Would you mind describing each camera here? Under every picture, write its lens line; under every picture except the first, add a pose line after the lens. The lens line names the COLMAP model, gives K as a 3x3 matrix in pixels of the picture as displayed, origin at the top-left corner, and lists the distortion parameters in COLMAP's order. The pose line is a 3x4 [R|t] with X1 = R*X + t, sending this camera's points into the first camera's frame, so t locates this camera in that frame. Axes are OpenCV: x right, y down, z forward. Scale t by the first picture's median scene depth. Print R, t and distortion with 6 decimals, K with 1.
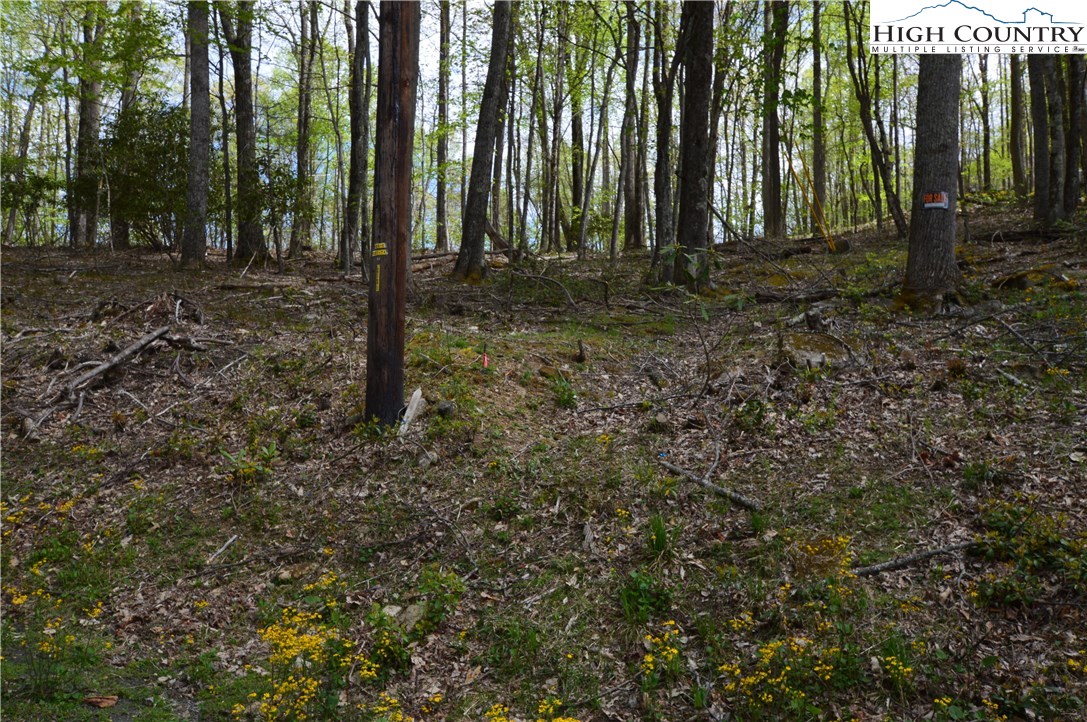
lens RADIAL K [[898.6, 0, 543.5], [0, 898.6, 361.0], [0, 0, 1]] dist [-0.005712, 0.052439]
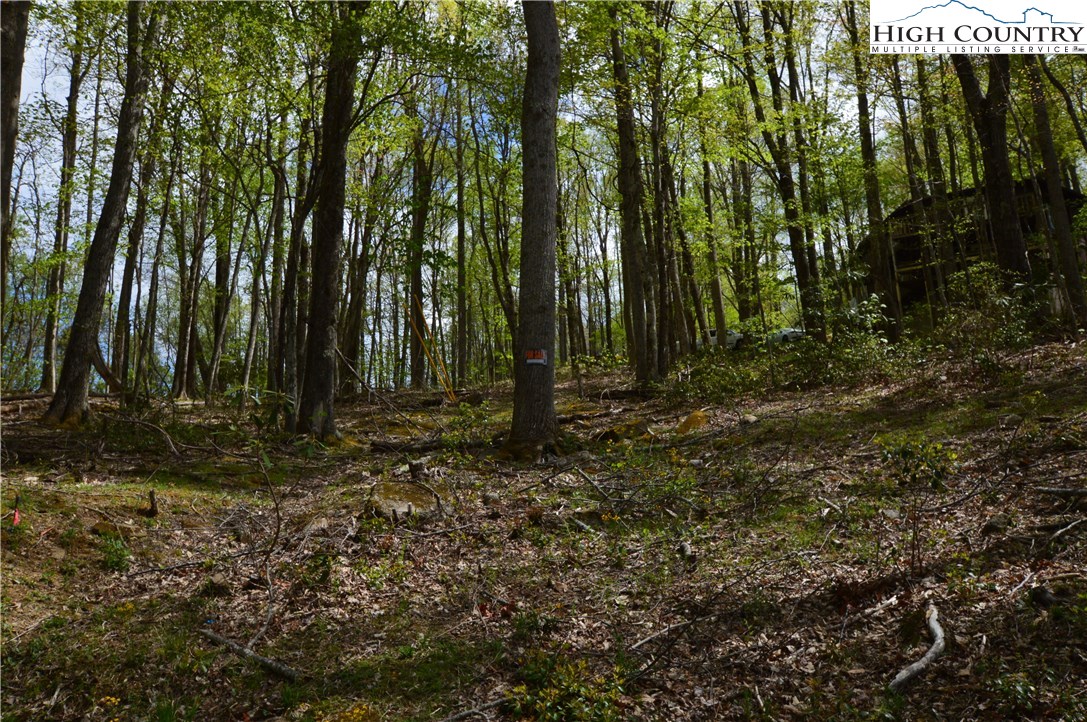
lens RADIAL K [[898.6, 0, 543.5], [0, 898.6, 361.0], [0, 0, 1]] dist [-0.005712, 0.052439]
pose [[0.932608, 0.044596, 0.358124, 0.105358], [0.016053, 0.986227, -0.164614, 0.002907], [-0.360533, 0.159269, 0.919048, 0.031620]]
